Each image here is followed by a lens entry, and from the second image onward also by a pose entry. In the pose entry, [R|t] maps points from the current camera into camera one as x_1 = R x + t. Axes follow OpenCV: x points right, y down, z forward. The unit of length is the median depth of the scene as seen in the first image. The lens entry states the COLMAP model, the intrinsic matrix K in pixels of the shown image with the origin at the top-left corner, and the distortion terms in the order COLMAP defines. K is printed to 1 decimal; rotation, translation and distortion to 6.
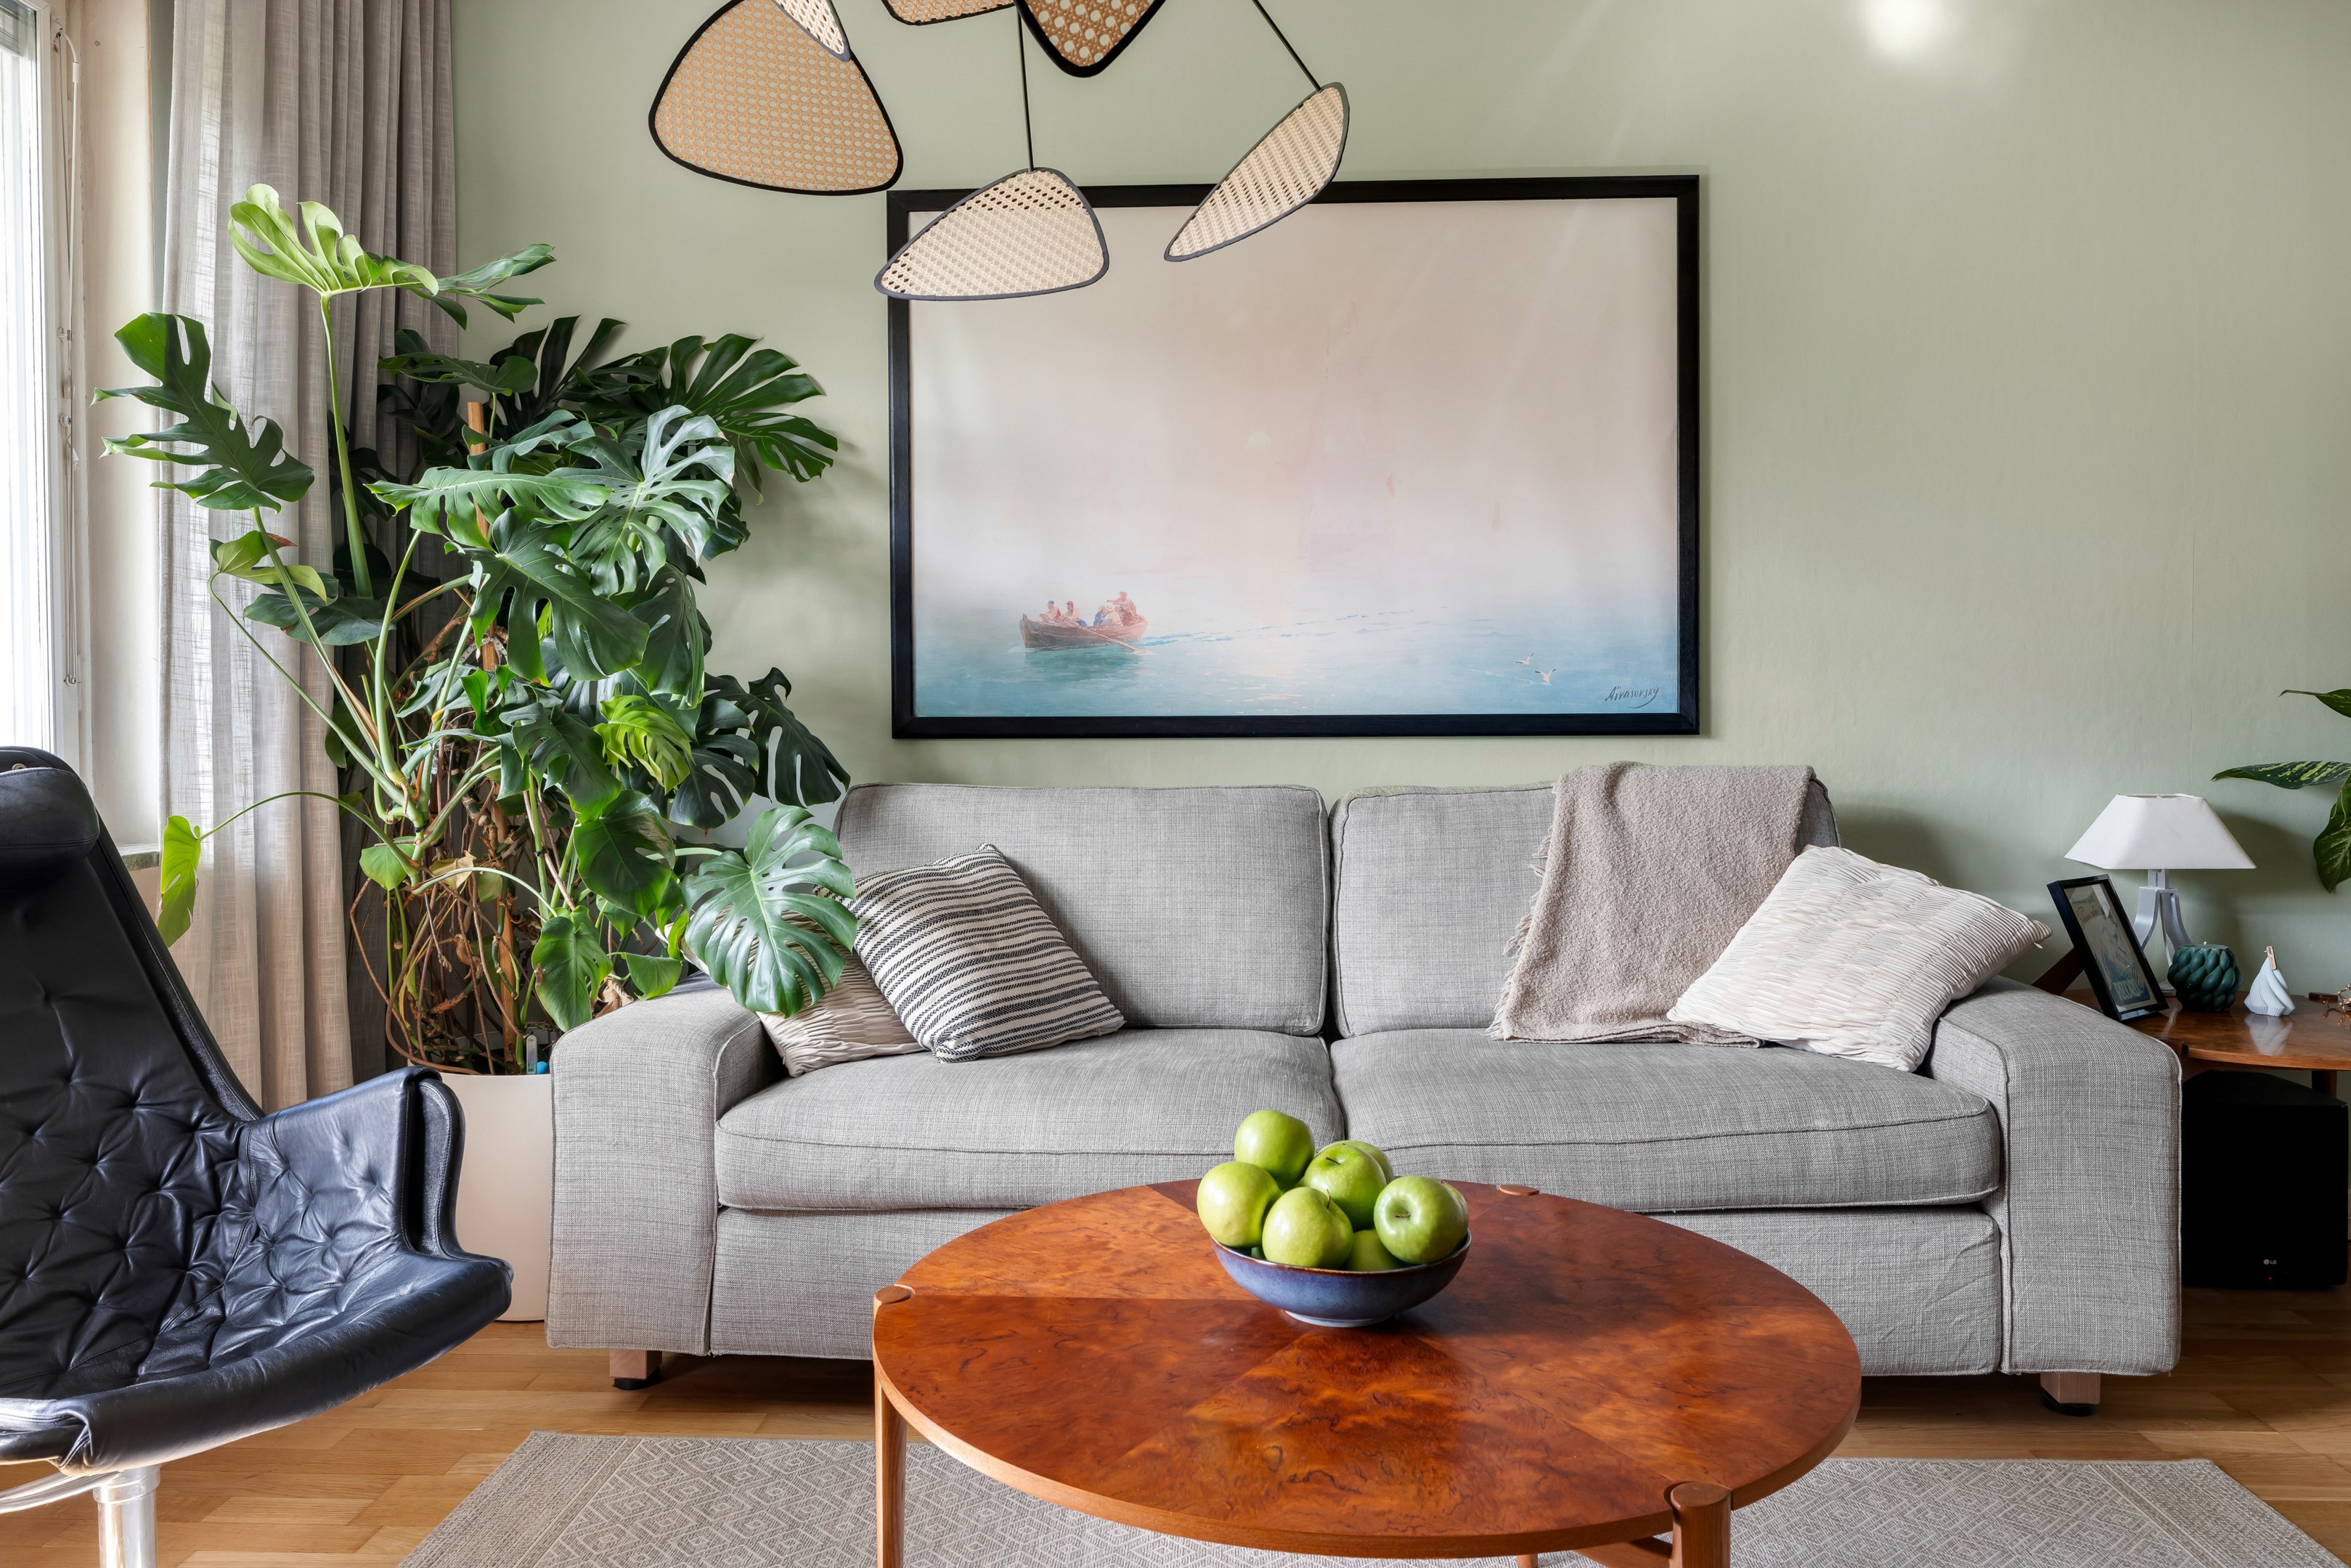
lens RADIAL K [[1629.4, 0, 1178.6], [0, 1629.4, 742.9], [0, 0, 1]] dist [-0.000973, 0.006132]
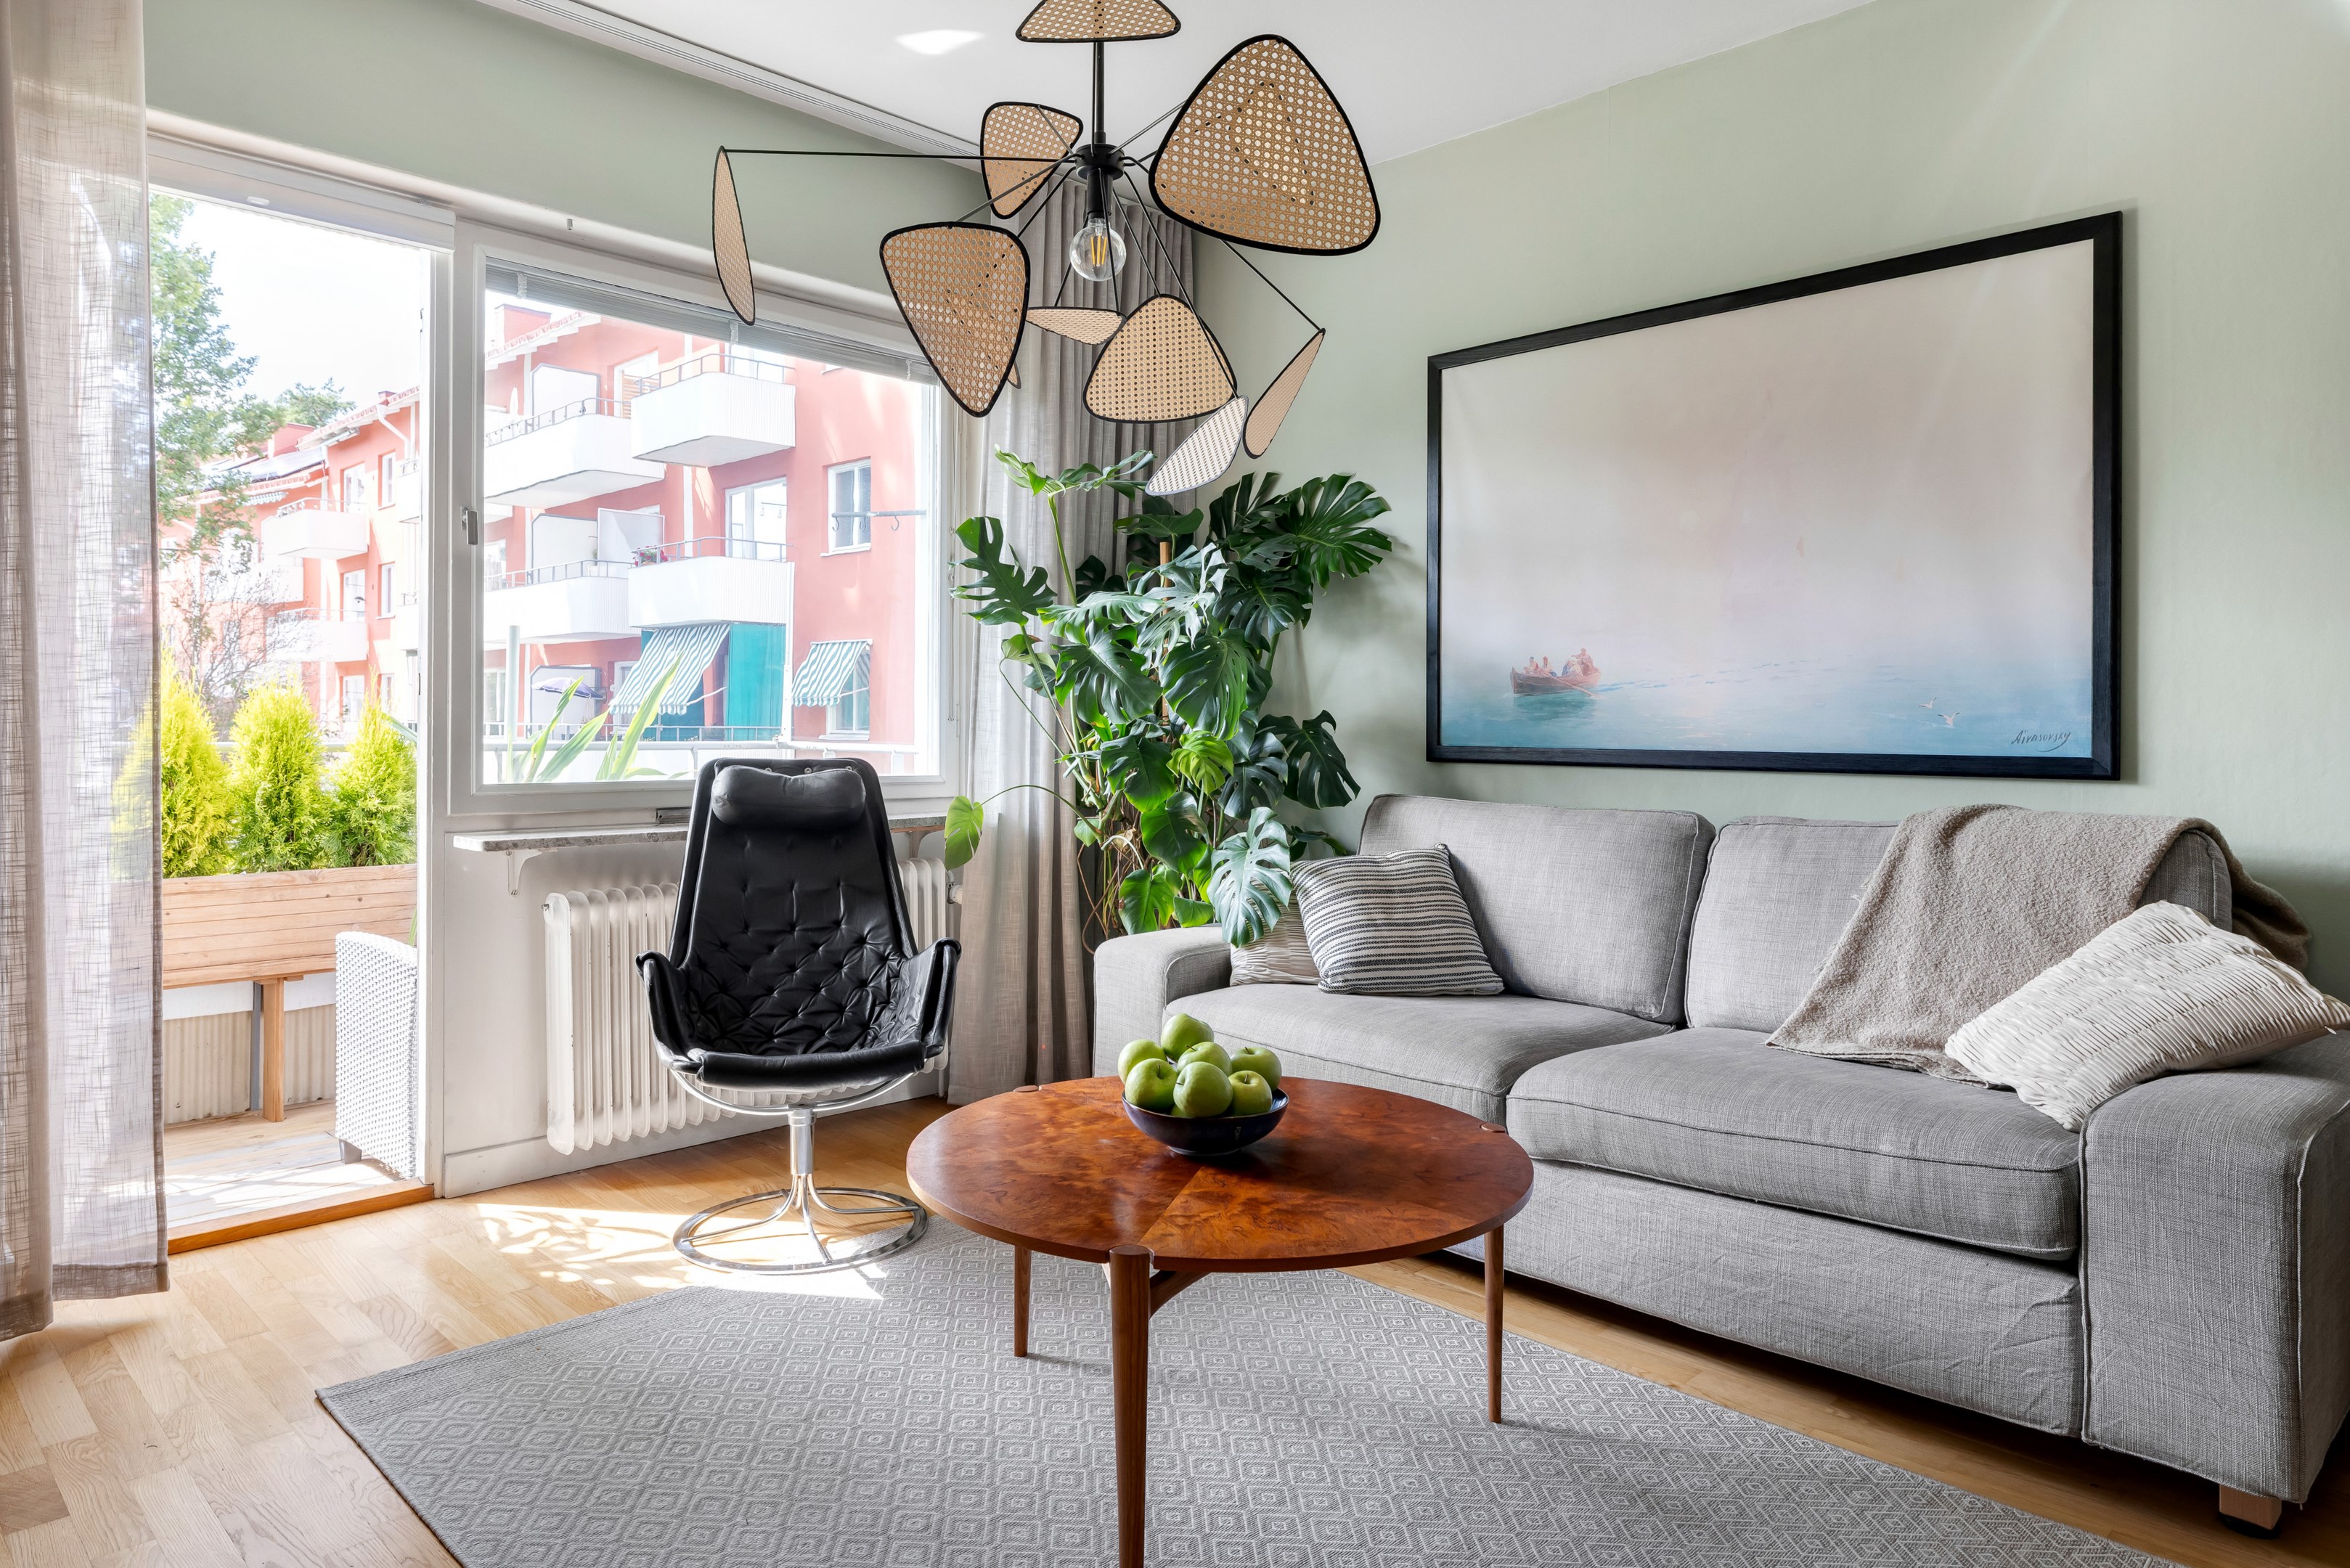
lens RADIAL K [[1451.9, 0, 1183.1], [0, 1451.9, 710.9], [0, 0, 1]] dist [0.003515, -0.000731]
pose [[0.737857, 0.004250, -0.674944, 0.550524], [-0.019903, 0.999682, -0.015463, -0.024774], [0.674664, 0.024843, 0.737707, -0.022949]]
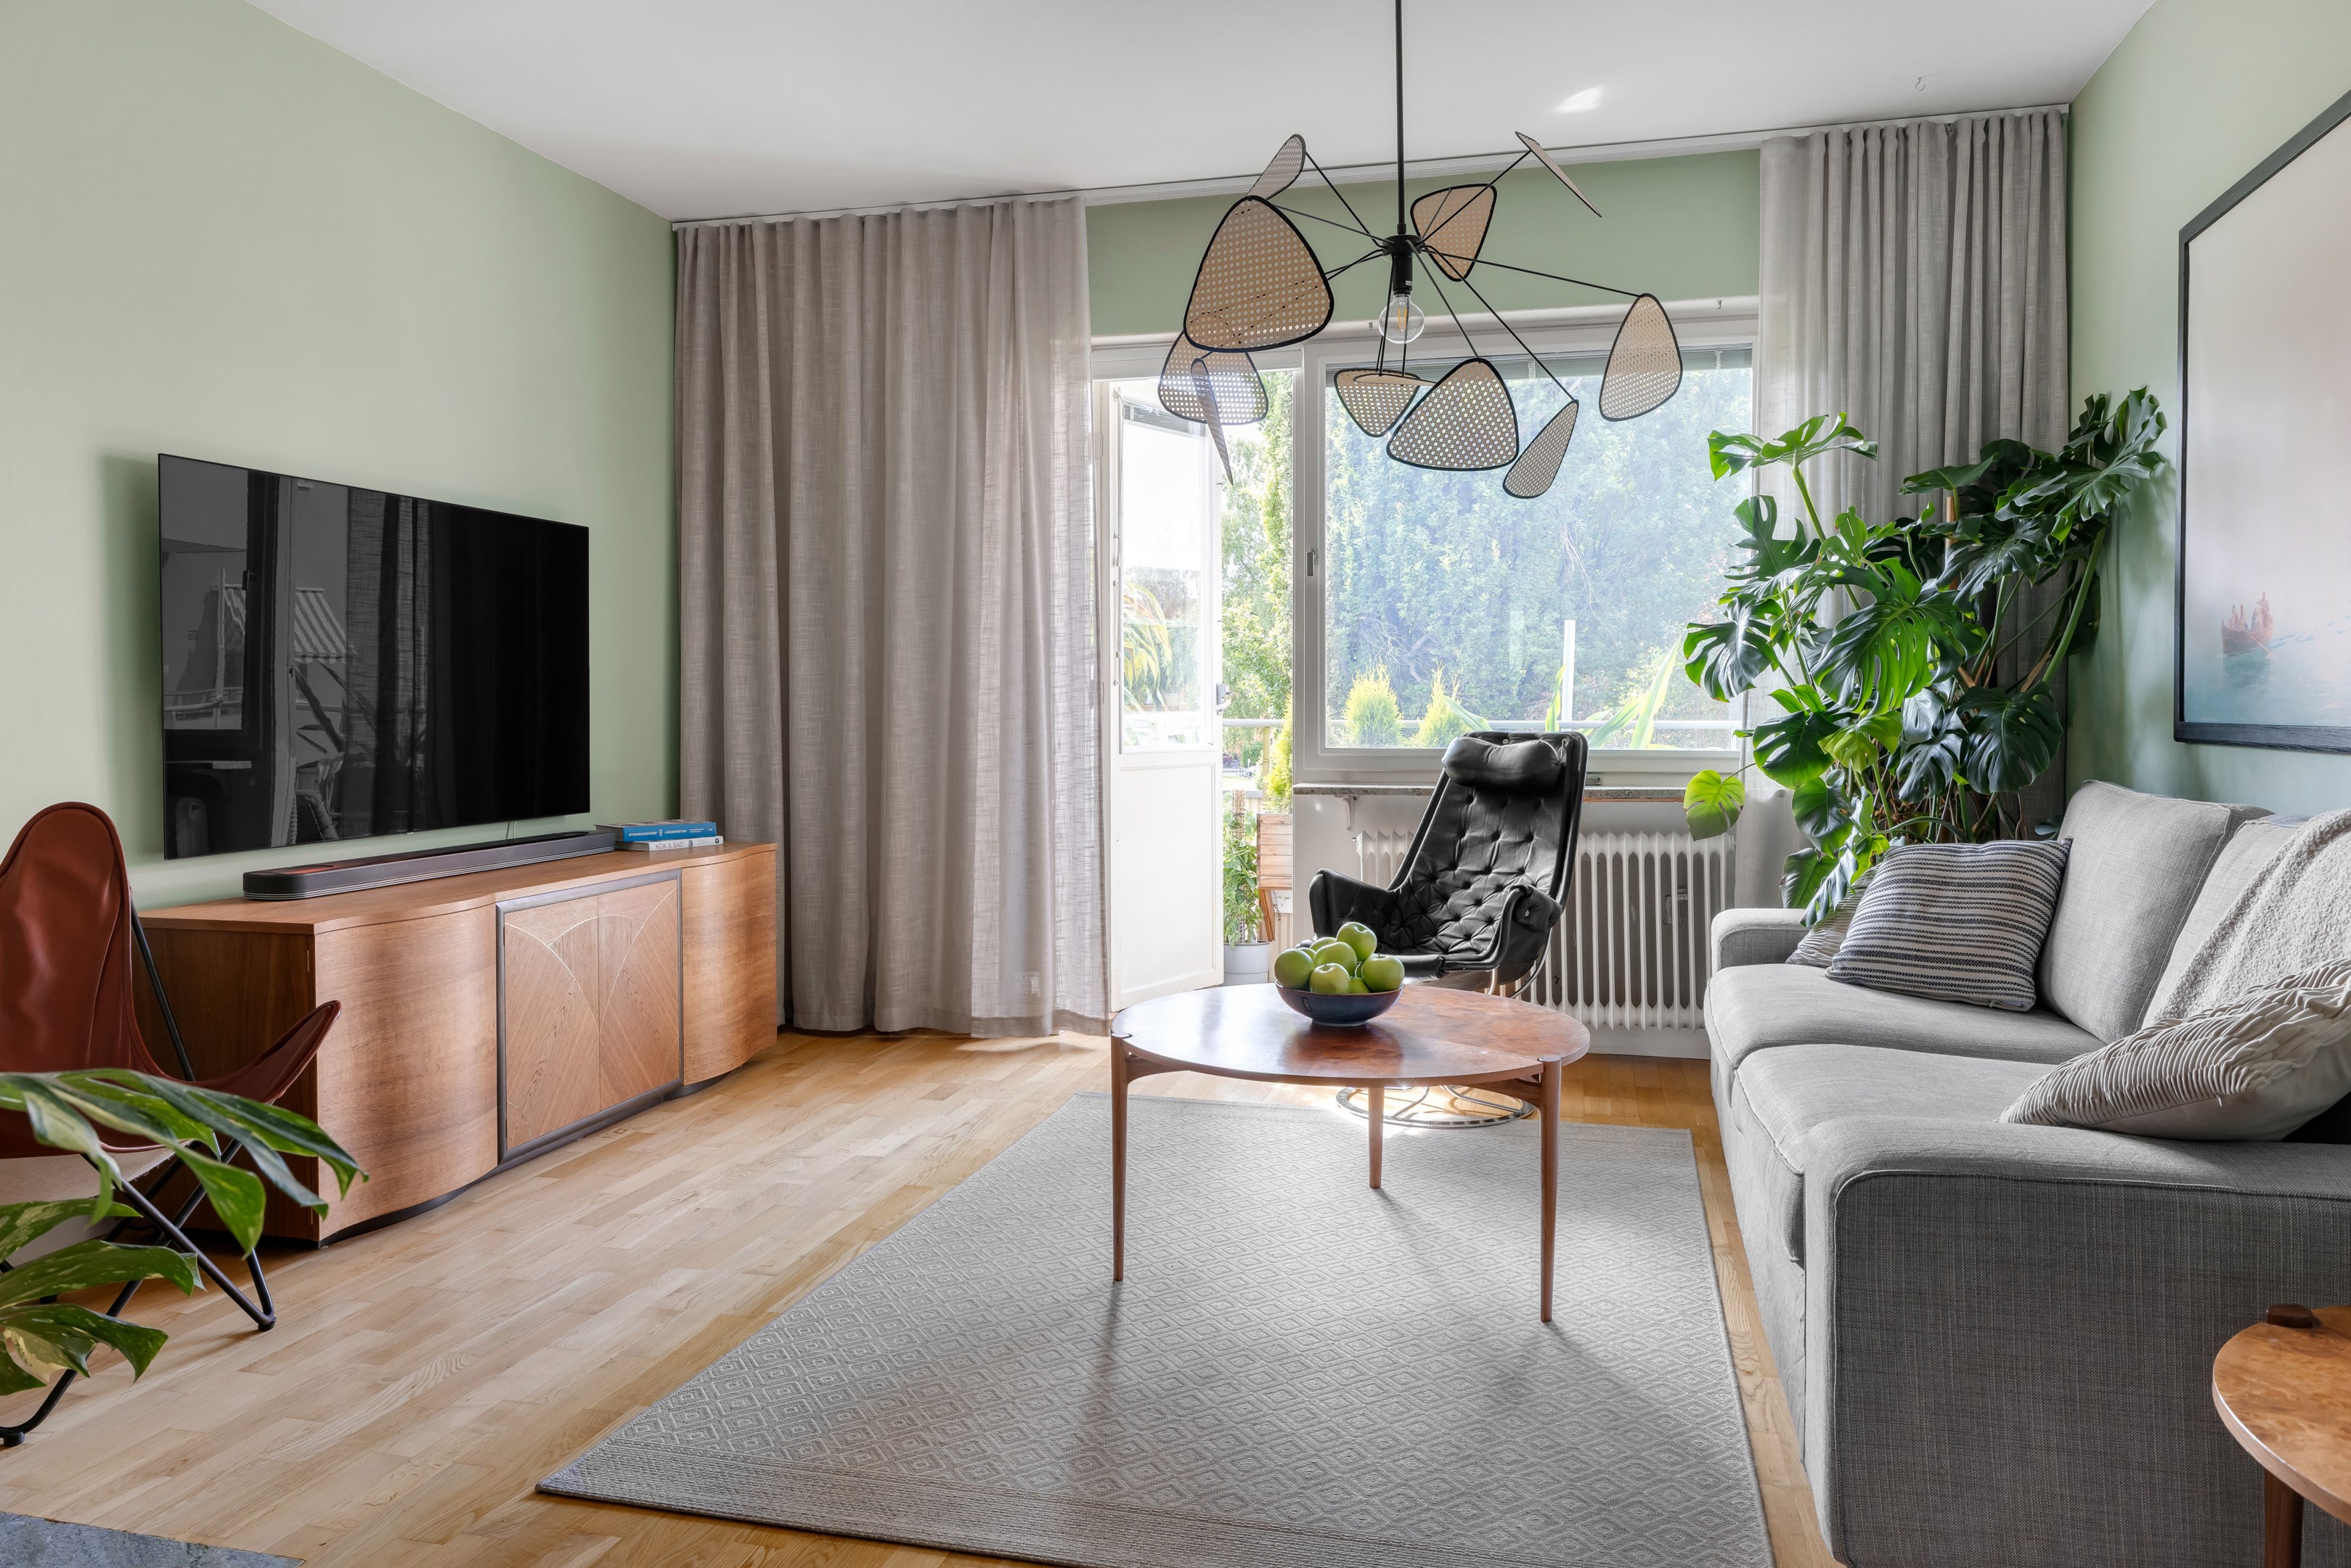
lens RADIAL K [[1629.4, 0, 1178.6], [0, 1629.4, 742.9], [0, 0, 1]] dist [-0.000973, 0.006132]
pose [[-0.195602, 0.022977, -0.980414, 1.134365], [-0.017532, 0.999484, 0.026922, -0.023093], [0.980527, 0.022455, -0.195098, 0.646479]]
